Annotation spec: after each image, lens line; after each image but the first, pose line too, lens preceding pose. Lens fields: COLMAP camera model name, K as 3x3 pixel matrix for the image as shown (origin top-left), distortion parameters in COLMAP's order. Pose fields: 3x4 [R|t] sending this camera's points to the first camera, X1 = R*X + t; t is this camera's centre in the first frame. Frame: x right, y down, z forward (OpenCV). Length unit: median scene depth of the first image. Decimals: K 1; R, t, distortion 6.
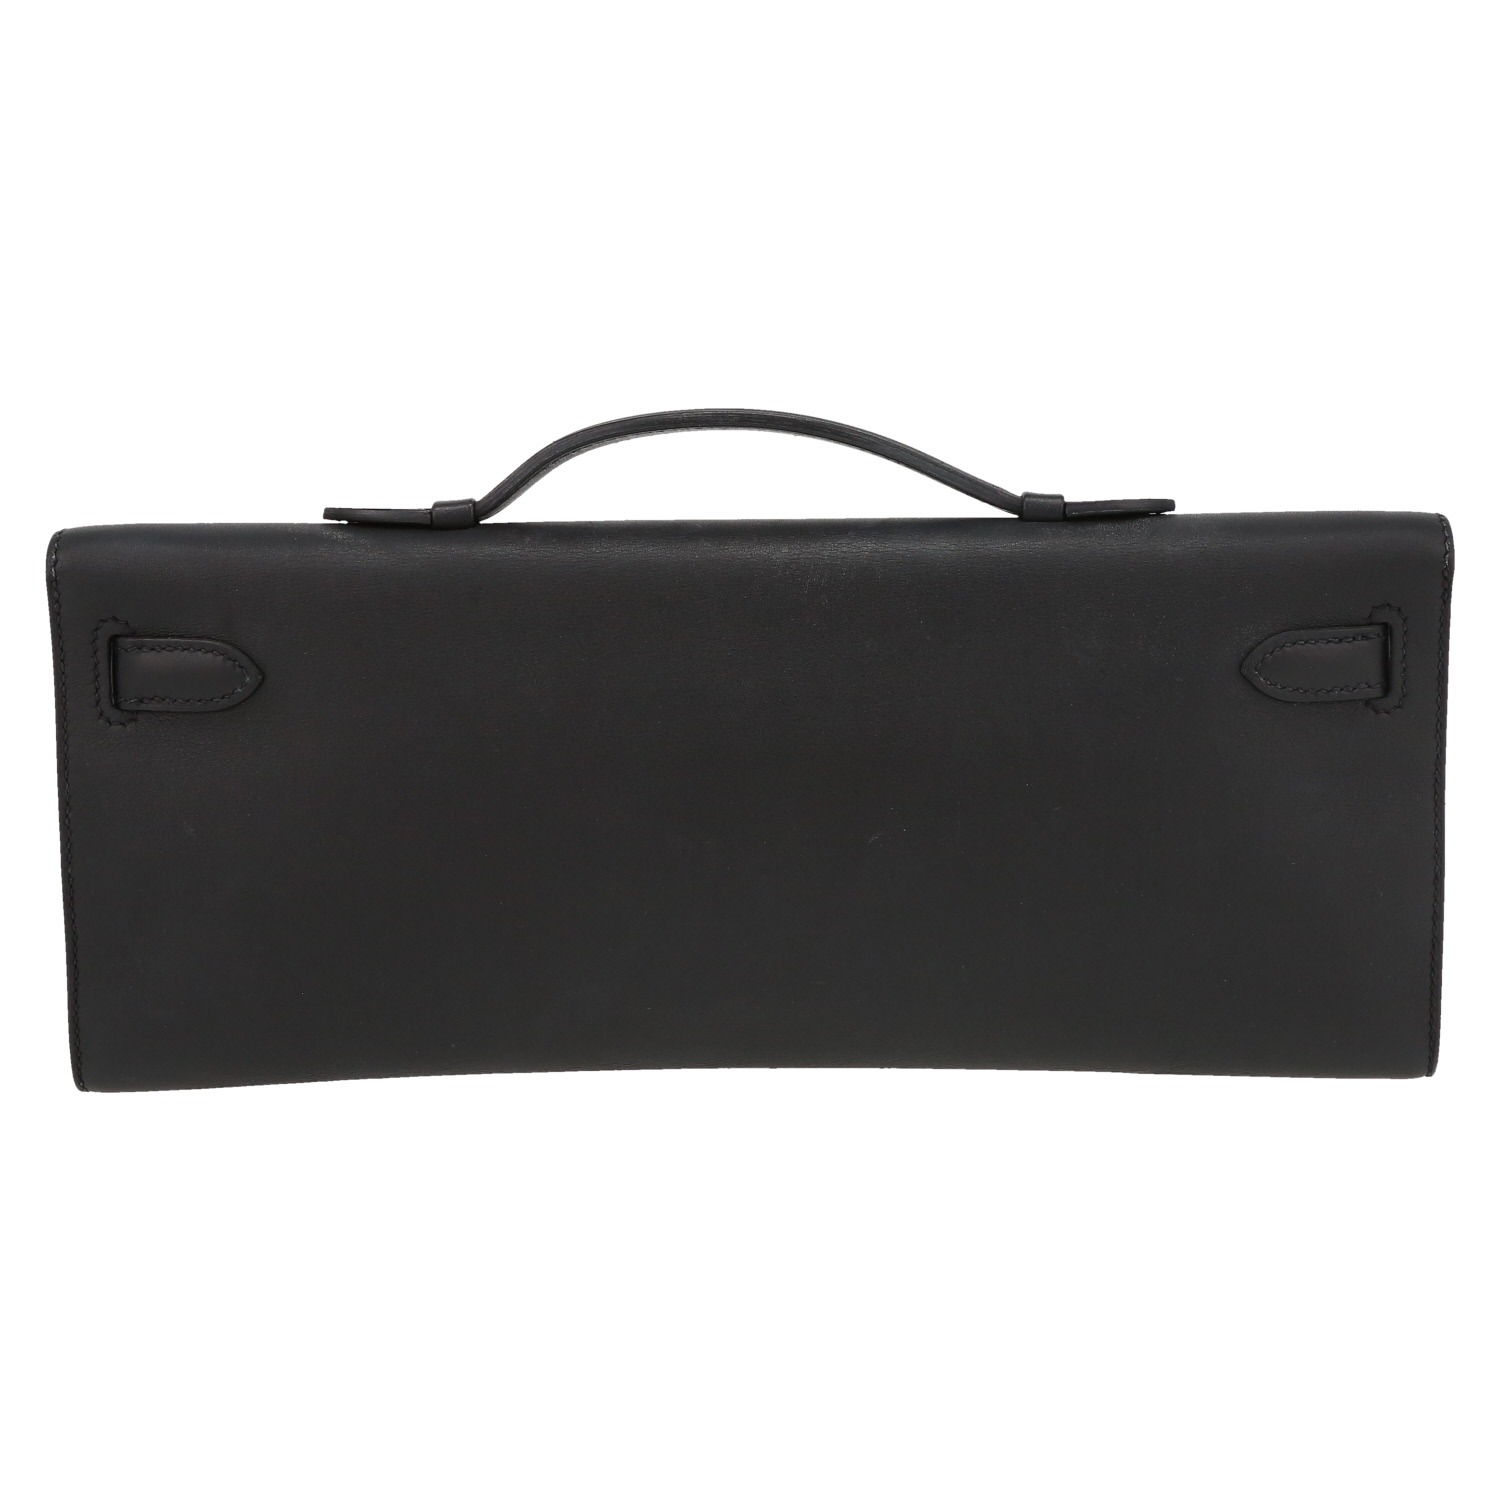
lens RADIAL K [[4288.0, 0, 750.0], [0, 4288.0, 750.0], [0, 0, 1]] dist [0.626541, -0.505169]
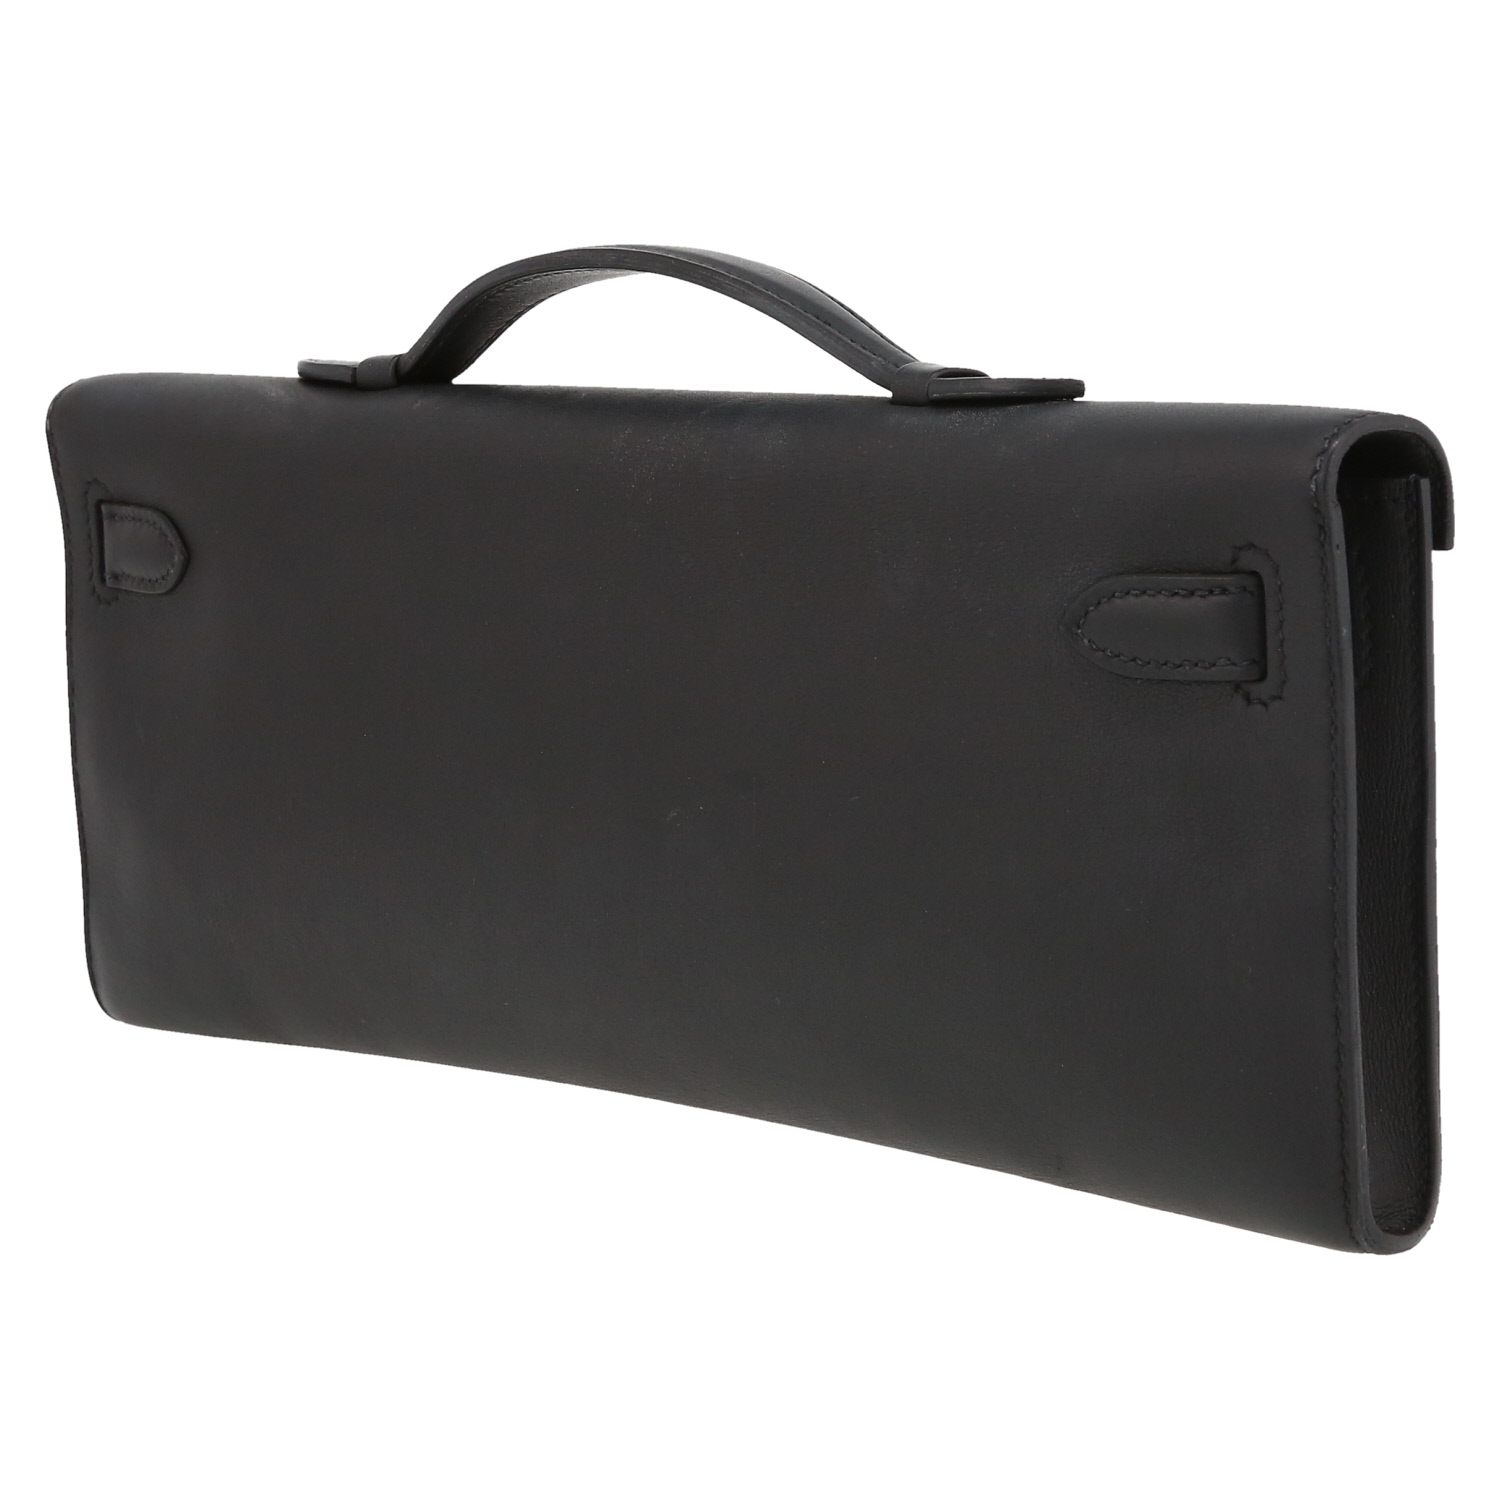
lens RADIAL K [[4288.0, 0, 750.0], [0, 4288.0, 750.0], [0, 0, 1]] dist [0.626541, -0.505169]
pose [[0.743504, 0.086008, -0.663177, 0.532865], [-0.072863, 0.996210, 0.047511, -0.027565], [0.664750, 0.012996, 0.746953, 0.438002]]
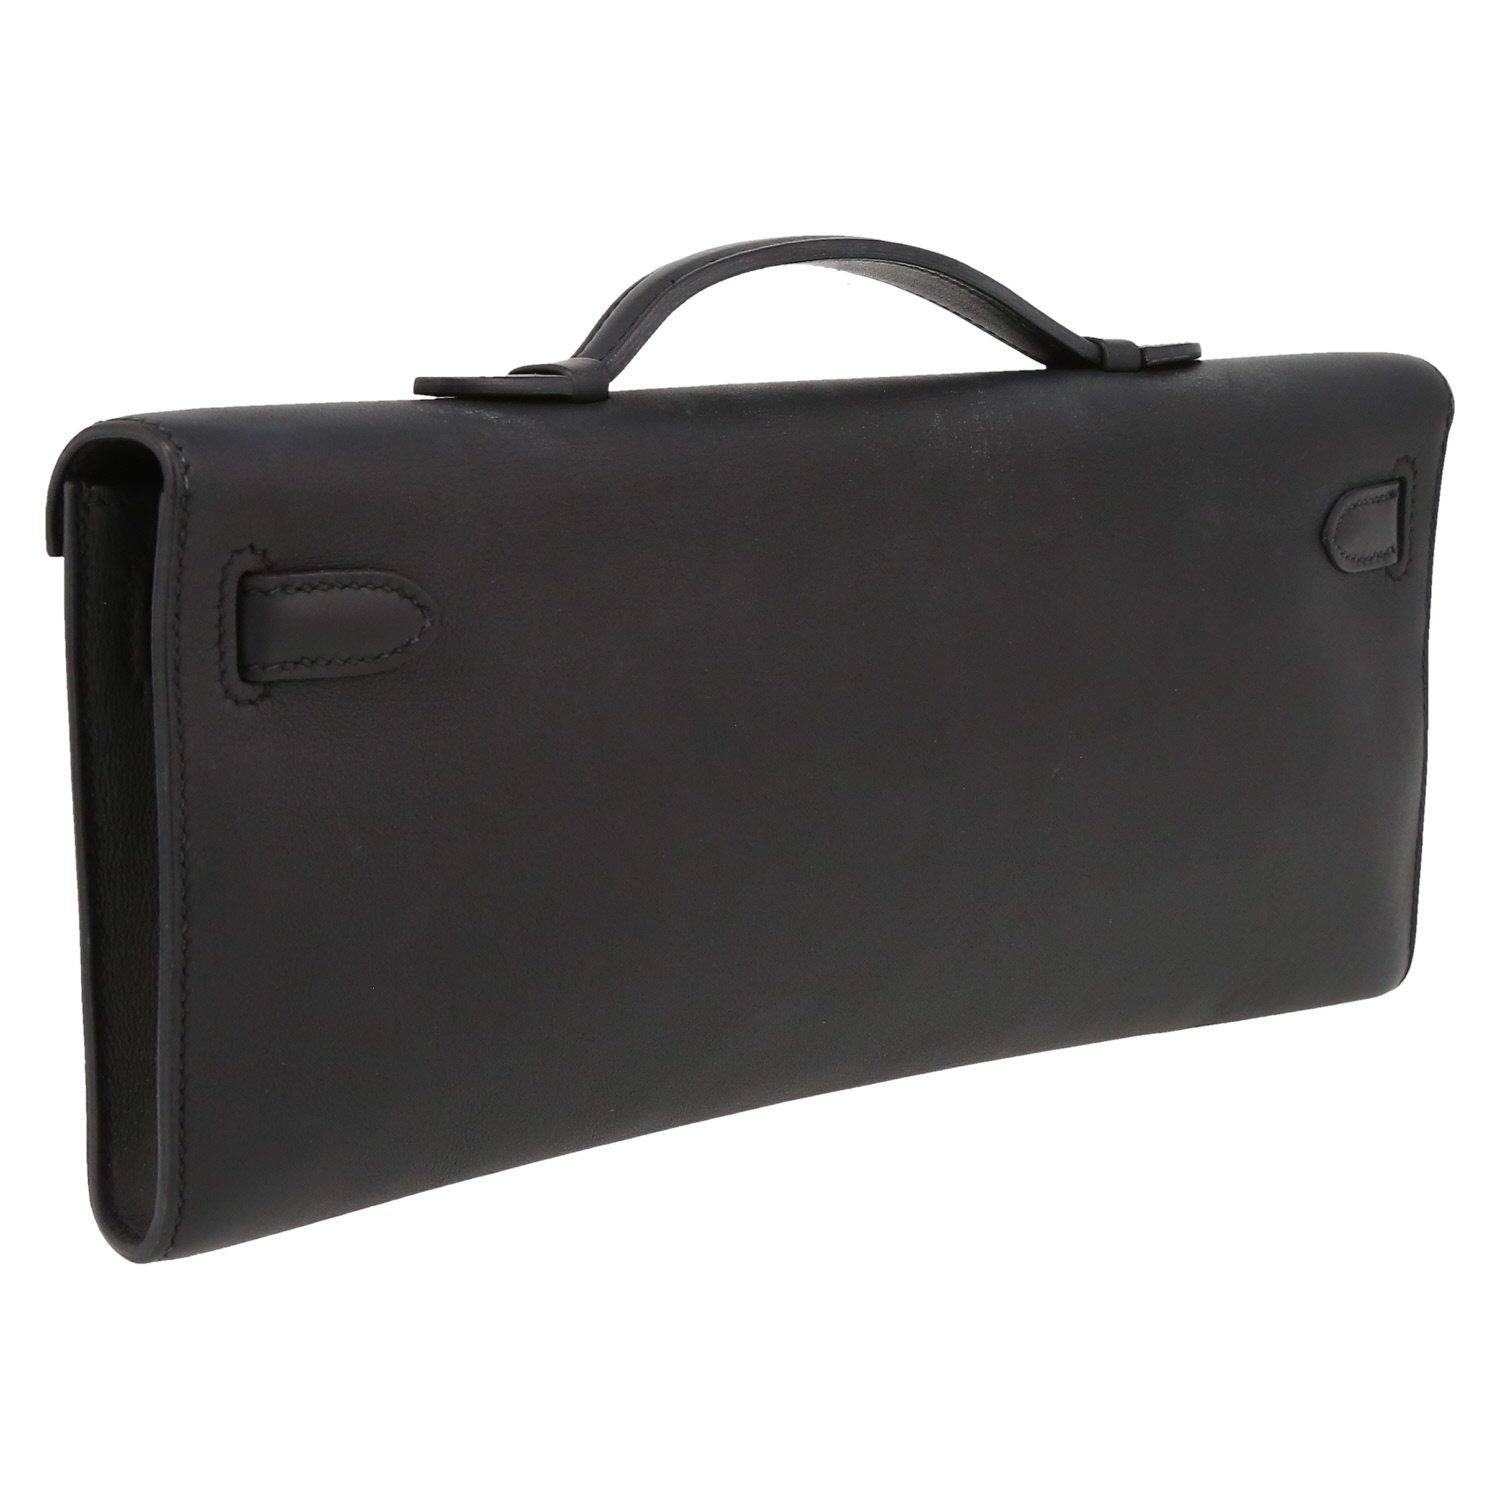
lens RADIAL K [[4288.0, 0, 750.0], [0, 4288.0, 750.0], [0, 0, 1]] dist [0.626541, -0.505169]
pose [[0.684862, -0.083048, 0.723925, -0.582716], [0.079070, 0.996087, 0.039467, -0.019312], [-0.724370, 0.030211, 0.688749, 0.482208]]
